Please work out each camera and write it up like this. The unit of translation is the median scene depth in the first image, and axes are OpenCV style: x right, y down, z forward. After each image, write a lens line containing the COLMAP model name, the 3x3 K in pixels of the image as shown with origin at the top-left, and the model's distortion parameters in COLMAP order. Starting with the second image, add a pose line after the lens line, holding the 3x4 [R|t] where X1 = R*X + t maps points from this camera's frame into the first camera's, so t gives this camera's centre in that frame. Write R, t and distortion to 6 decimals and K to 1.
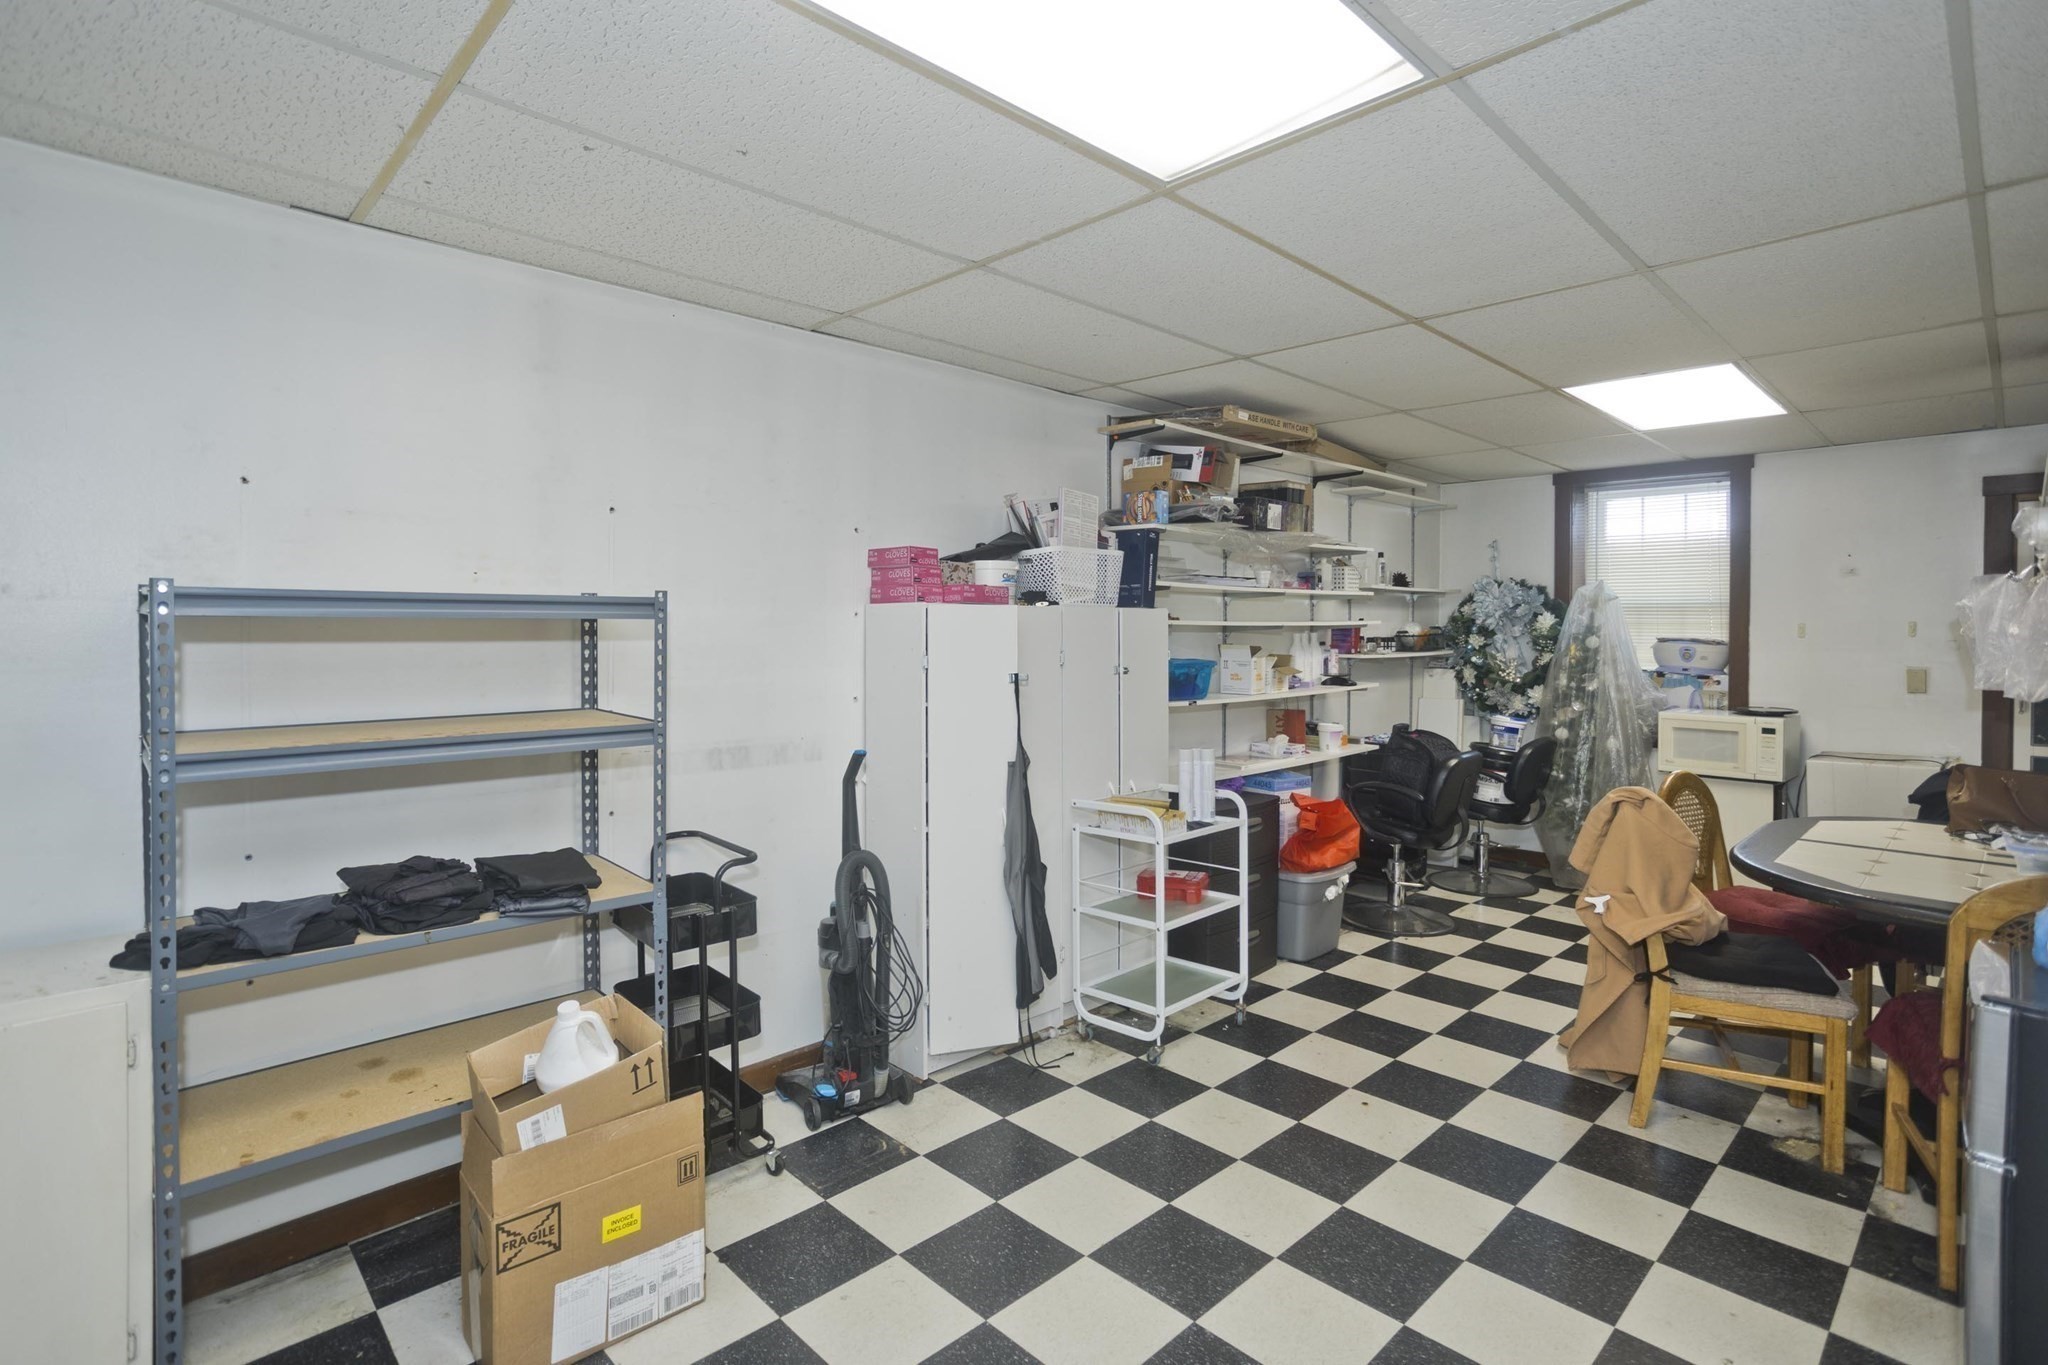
lens RADIAL K [[1009.2, 0, 1038.7], [0, 1009.2, 634.7], [0, 0, 1]] dist [-0.030177, 0.003364]
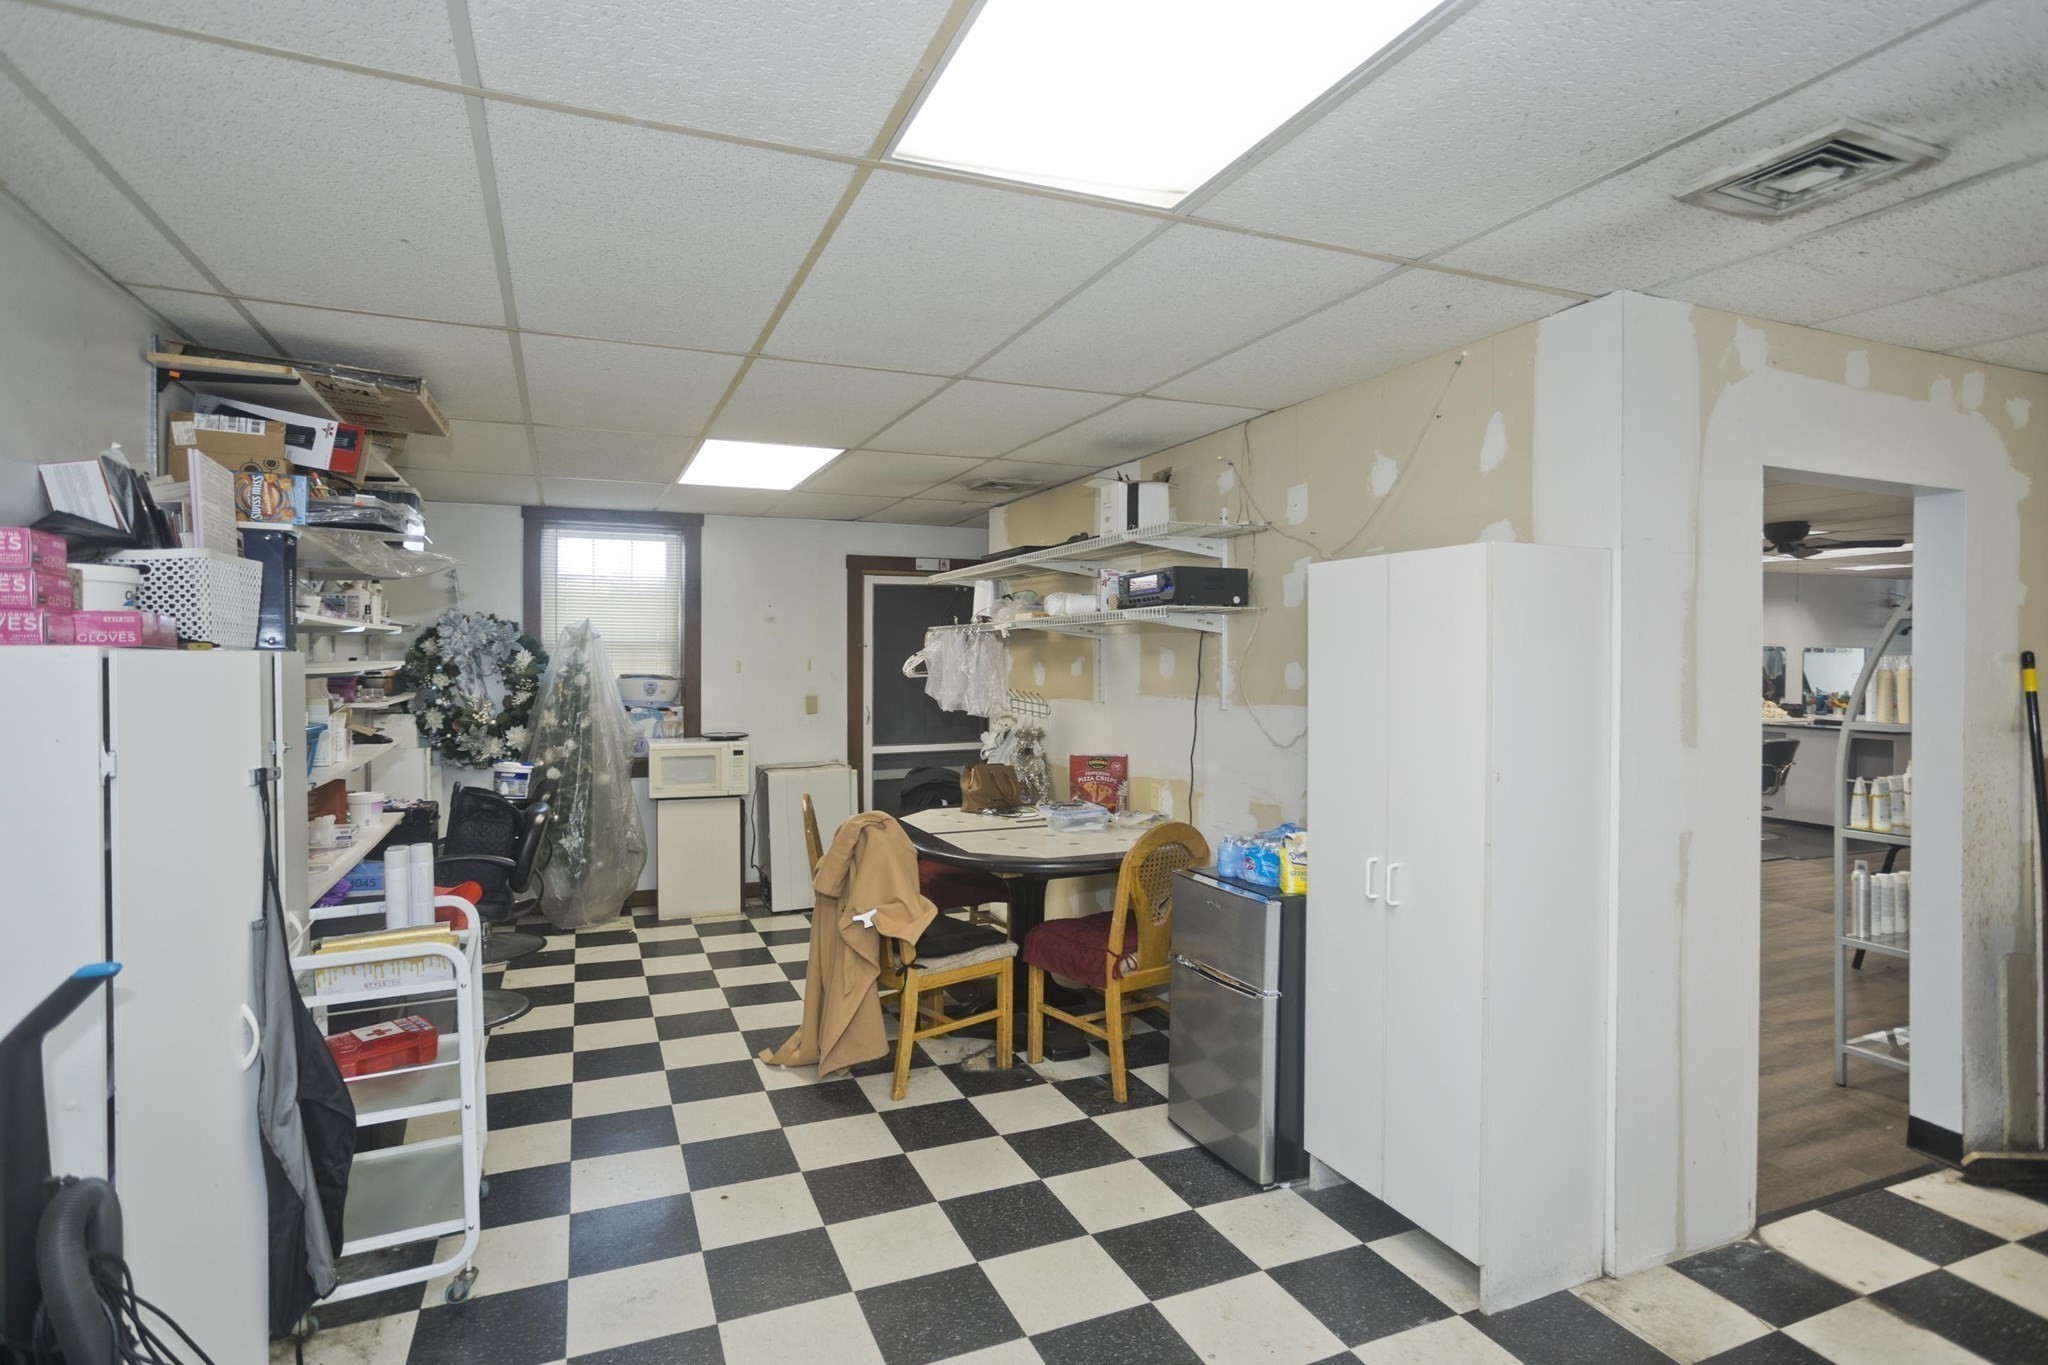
lens RADIAL K [[1009.2, 0, 1018.4], [0, 1009.2, 665.6], [0, 0, 1]] dist [-0.030177, 0.003364]
pose [[0.368202, -0.012185, 0.929666, -0.228407], [0.007407, 0.999921, 0.010172, -0.014300], [-0.929716, 0.003141, 0.368263, 0.223637]]
